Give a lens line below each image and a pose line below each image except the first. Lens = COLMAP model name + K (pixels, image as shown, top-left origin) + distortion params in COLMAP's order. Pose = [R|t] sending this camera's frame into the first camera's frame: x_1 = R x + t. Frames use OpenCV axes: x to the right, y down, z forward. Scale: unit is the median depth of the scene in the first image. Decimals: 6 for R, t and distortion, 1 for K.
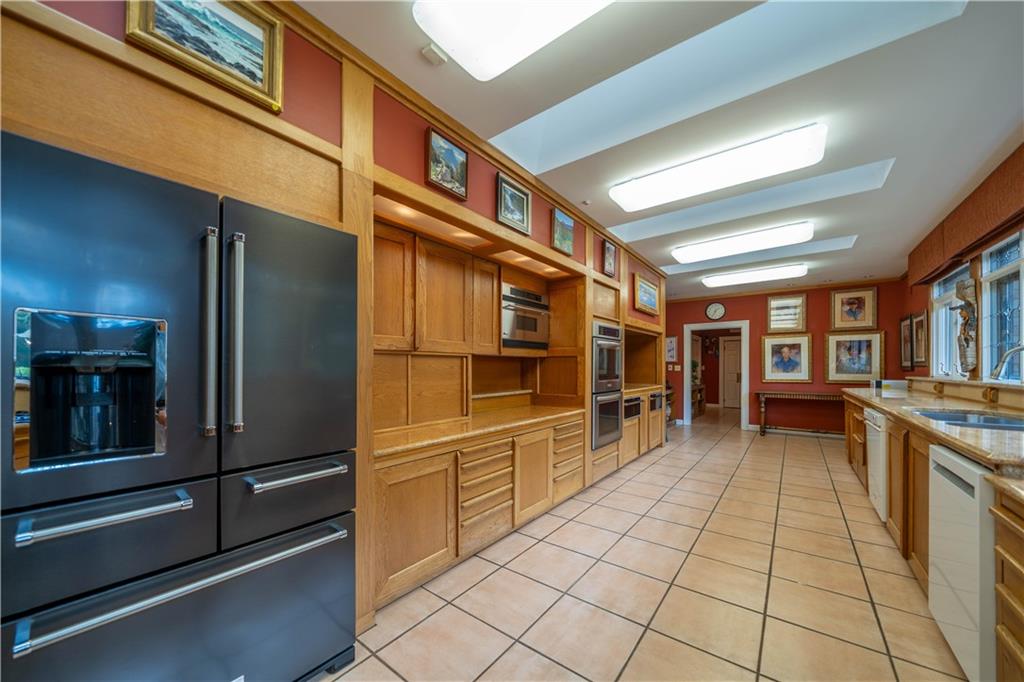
lens RADIAL K [[371.9, 0, 506.2], [0, 371.9, 365.1], [0, 0, 1]] dist [-0.001952, -0.000328]
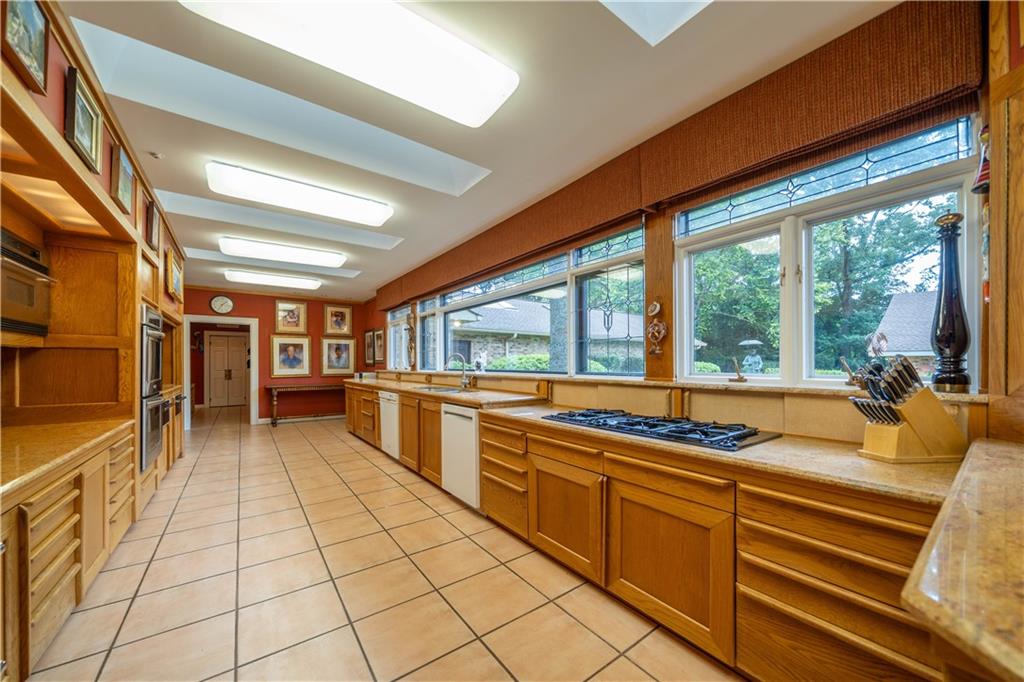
lens RADIAL K [[367.6, 0, 518.2], [0, 367.6, 350.9], [0, 0, 1]] dist [-0.000172, -0.000046]
pose [[0.268091, 0.034783, 0.962765, -0.219845], [-0.006837, 0.999392, -0.034202, 0.000075], [-0.963369, 0.002586, 0.268166, 0.034342]]
